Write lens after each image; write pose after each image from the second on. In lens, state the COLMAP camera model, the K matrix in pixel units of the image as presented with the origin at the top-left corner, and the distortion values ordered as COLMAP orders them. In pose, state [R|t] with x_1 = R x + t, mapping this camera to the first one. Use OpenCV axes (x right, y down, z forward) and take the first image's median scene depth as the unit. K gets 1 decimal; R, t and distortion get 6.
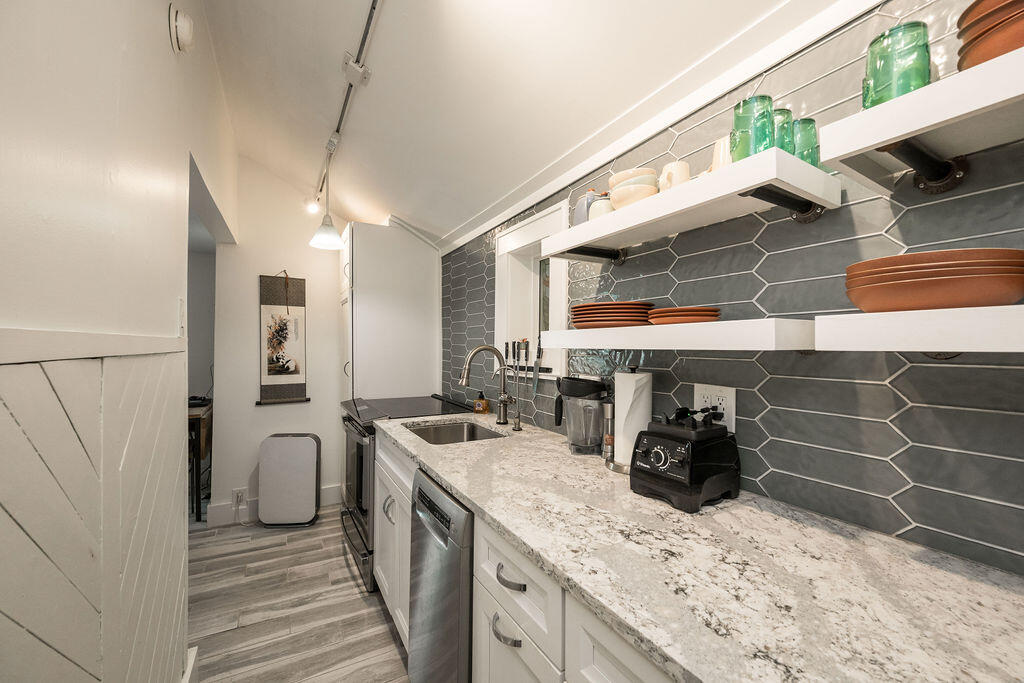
lens RADIAL K [[407.9, 0, 510.0], [0, 407.9, 346.0], [0, 0, 1]] dist [0.007466, -0.001202]
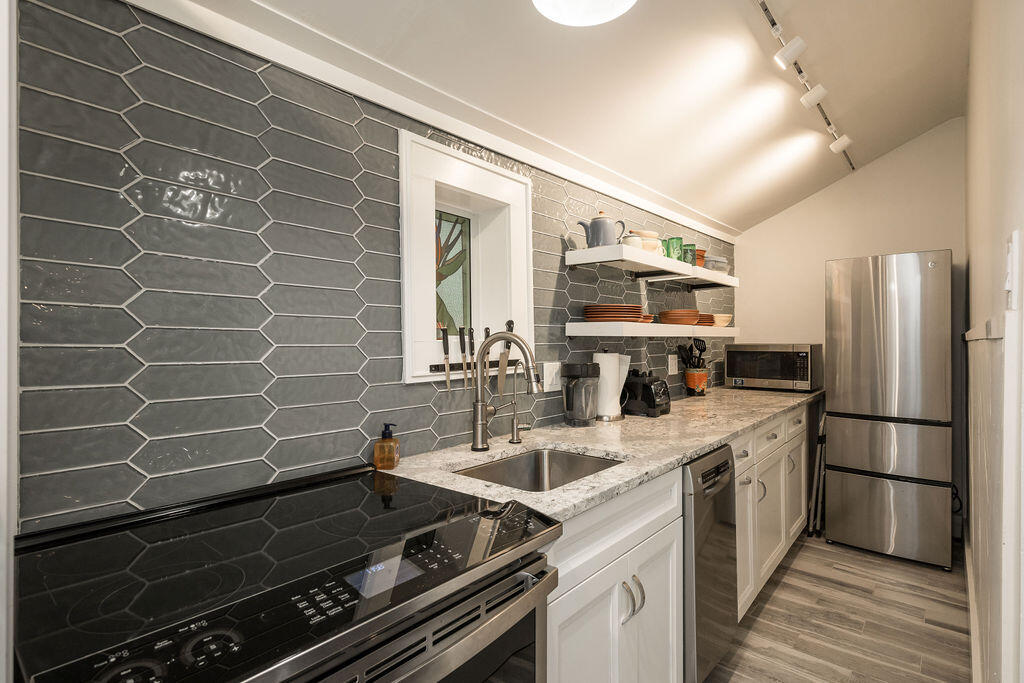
lens RADIAL K [[496.0, 0, 522.6], [0, 496.0, 341.7], [0, 0, 1]] dist [-0.004008, 0.000419]
pose [[-0.343324, 0.001279, 0.939216, -0.800288], [0.006178, 0.999981, 0.000897, 0.012794], [-0.939197, 0.006111, -0.343325, 1.201189]]
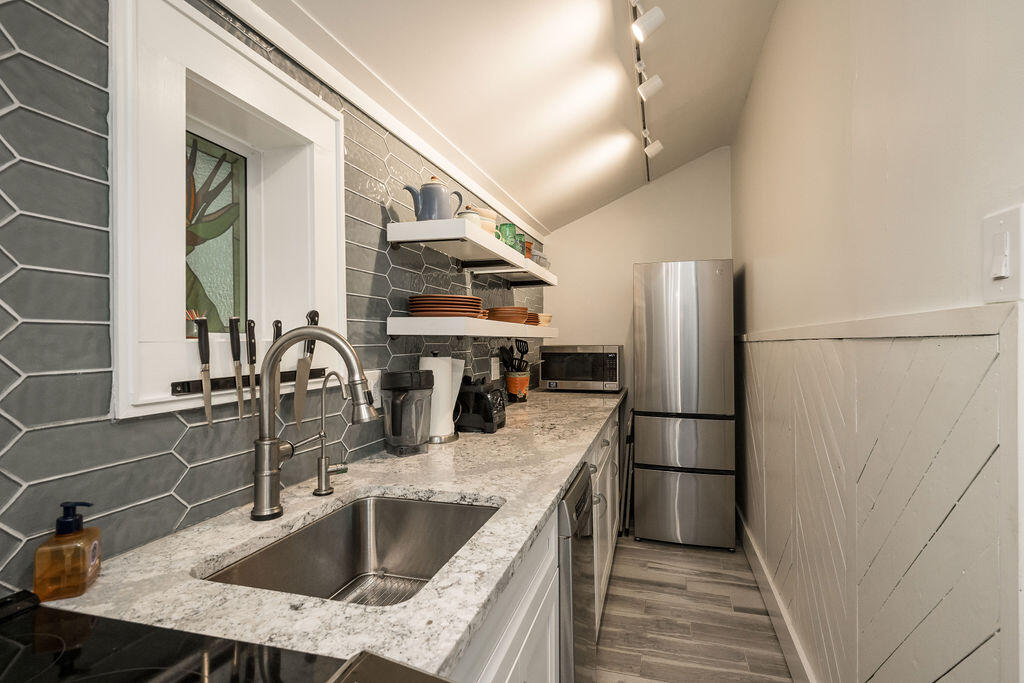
lens RADIAL K [[496.0, 0, 511.5], [0, 496.0, 335.3], [0, 0, 1]] dist [-0.004008, 0.000419]
pose [[-0.691695, 0.015036, 0.722033, -0.548327], [0.007093, 0.999876, -0.014028, 0.015275], [-0.722154, -0.004582, -0.691717, 1.157610]]
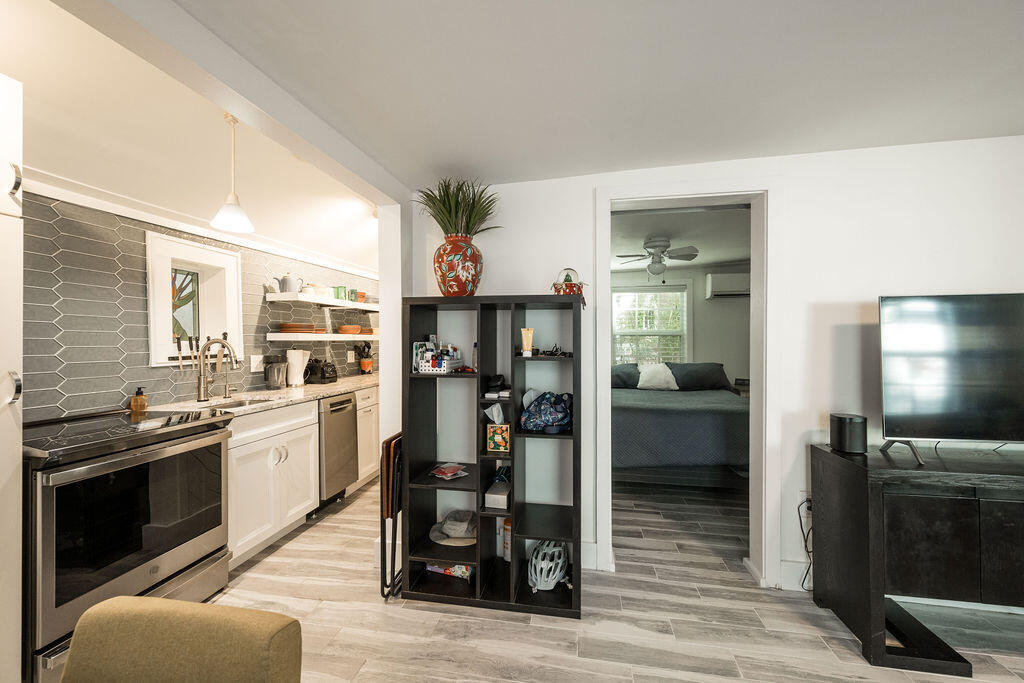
lens RADIAL K [[407.9, 0, 516.1], [0, 407.9, 341.3], [0, 0, 1]] dist [0.007466, -0.001202]
pose [[-0.766023, 0.007397, 0.642770, -1.584132], [0.010265, 0.999947, 0.000725, 0.013049], [-0.642731, 0.007153, -0.766059, 1.337521]]
